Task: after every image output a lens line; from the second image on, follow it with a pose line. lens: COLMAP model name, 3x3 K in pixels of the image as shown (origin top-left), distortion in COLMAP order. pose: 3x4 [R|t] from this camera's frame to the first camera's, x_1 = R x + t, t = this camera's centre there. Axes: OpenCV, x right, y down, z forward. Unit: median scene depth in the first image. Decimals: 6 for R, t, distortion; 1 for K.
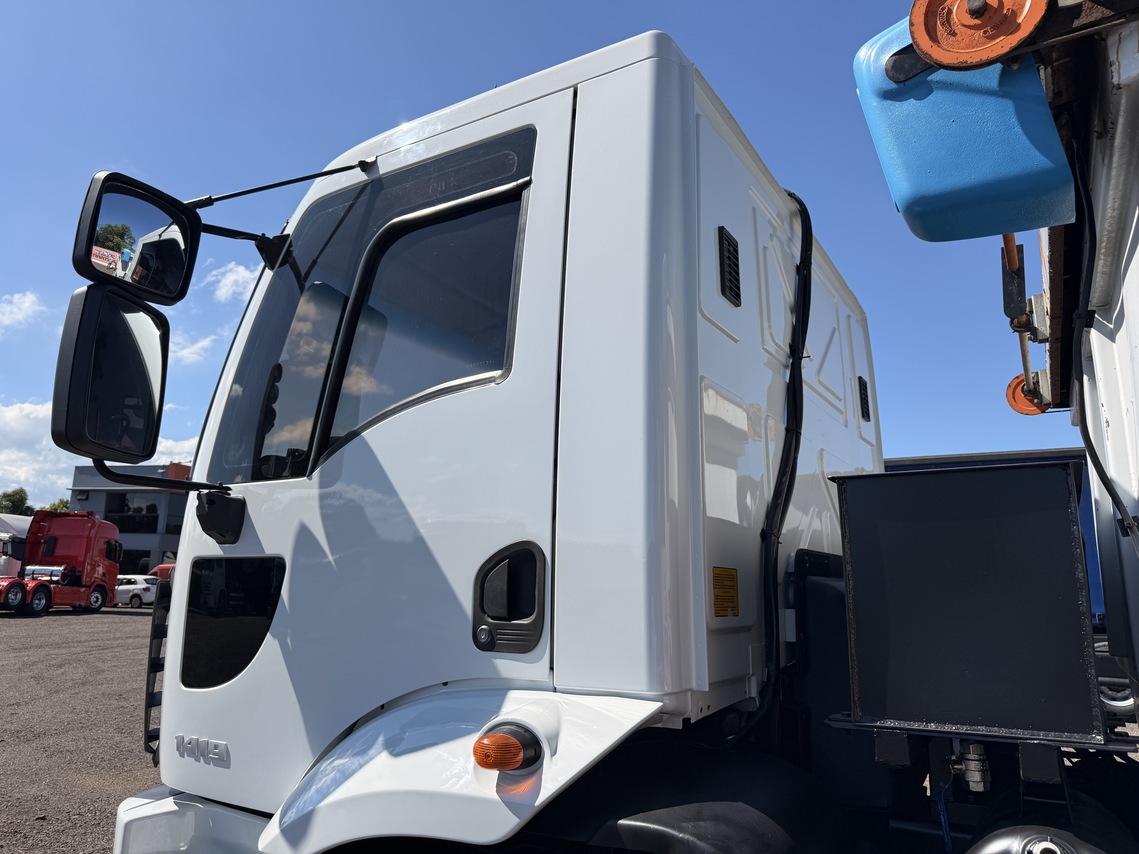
lens RADIAL K [[820.6, 0, 552.0], [0, 820.6, 428.0], [0, 0, 1]] dist [0.063155, -0.093585]
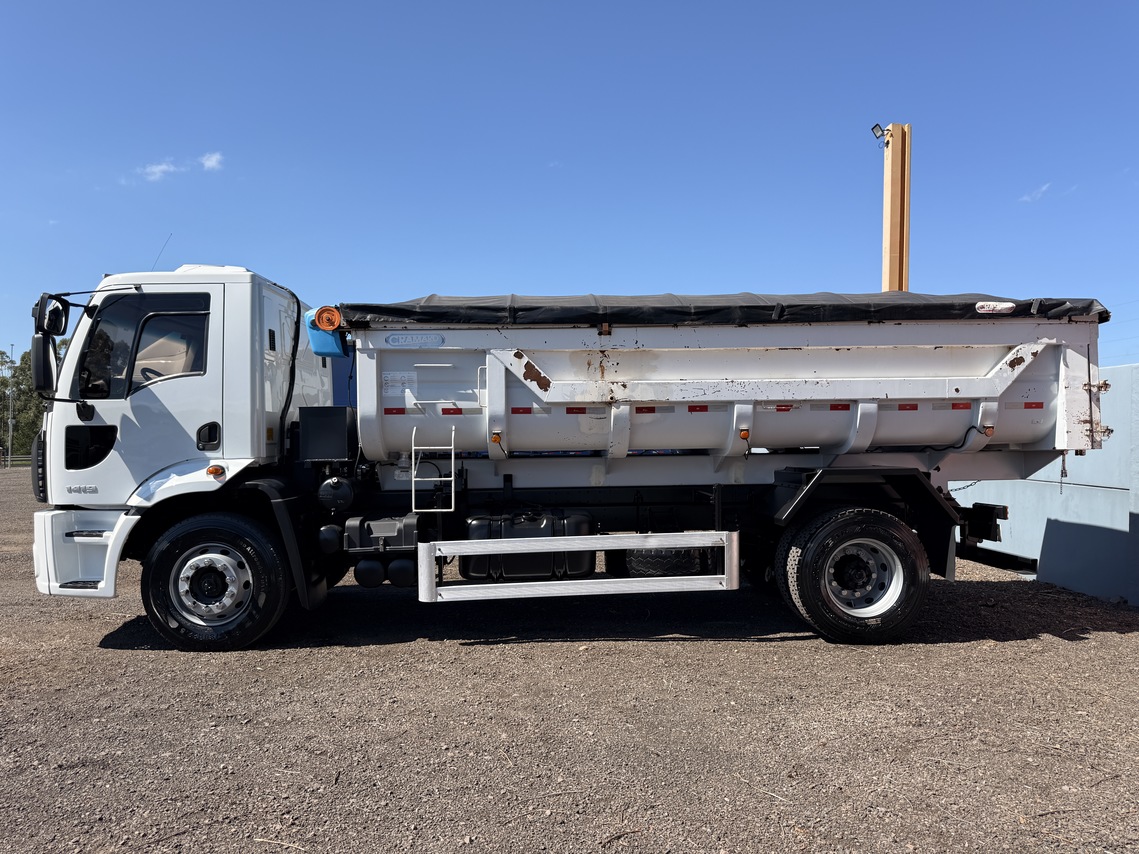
lens RADIAL K [[802.3, 0, 569.8], [0, 802.3, 433.3], [0, 0, 1]] dist [0.119373, -0.209243]
pose [[0.831055, -0.019685, 0.555841, -0.577826], [-0.088035, 0.982120, 0.166405, -0.439032], [-0.549178, -0.187225, 0.814463, -2.249637]]
